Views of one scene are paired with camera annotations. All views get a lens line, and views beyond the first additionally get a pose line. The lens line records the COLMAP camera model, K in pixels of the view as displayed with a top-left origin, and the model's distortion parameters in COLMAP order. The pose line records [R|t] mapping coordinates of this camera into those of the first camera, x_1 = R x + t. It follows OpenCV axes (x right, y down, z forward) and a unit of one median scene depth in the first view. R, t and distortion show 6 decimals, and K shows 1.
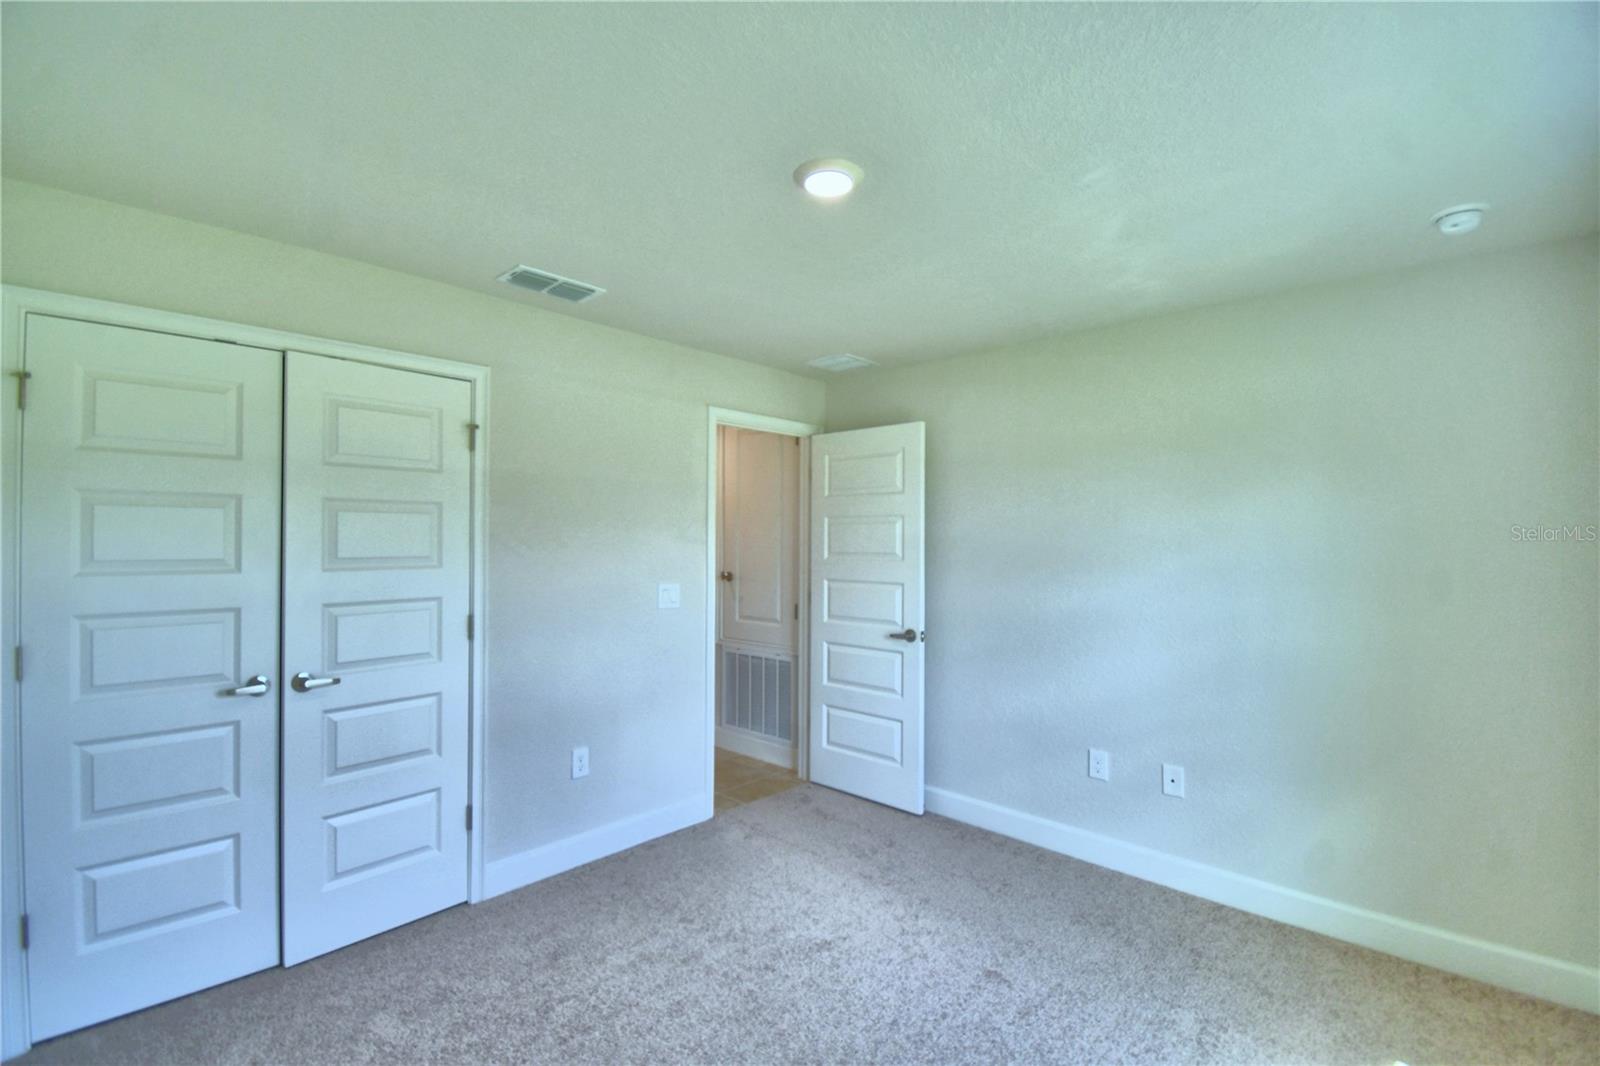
lens RADIAL K [[702.3, 0, 797.2], [0, 702.3, 534.4], [0, 0, 1]] dist [0.028142, -0.029960]
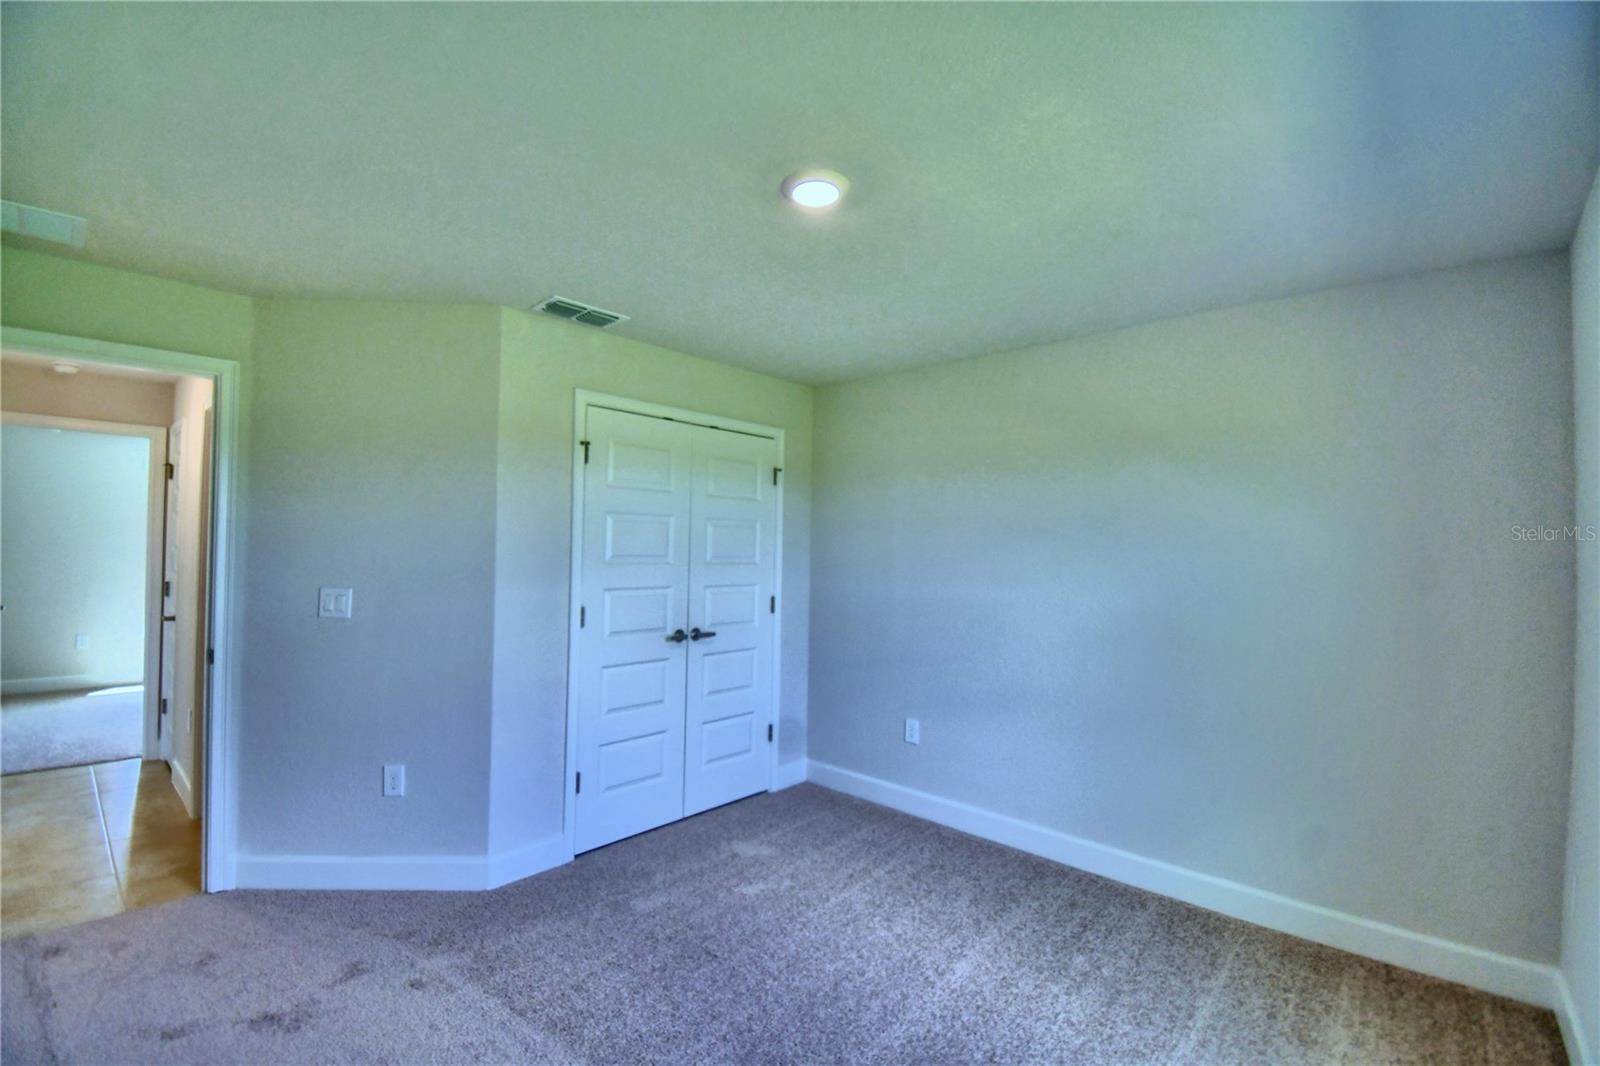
lens RADIAL K [[702.3, 0, 797.2], [0, 702.3, 534.4], [0, 0, 1]] dist [0.028142, -0.029960]
pose [[0.999246, 0.020368, 0.033048, -0.460868], [-0.020060, 0.999752, -0.009630, -0.002317], [-0.033235, 0.008959, 0.999407, -0.489776]]
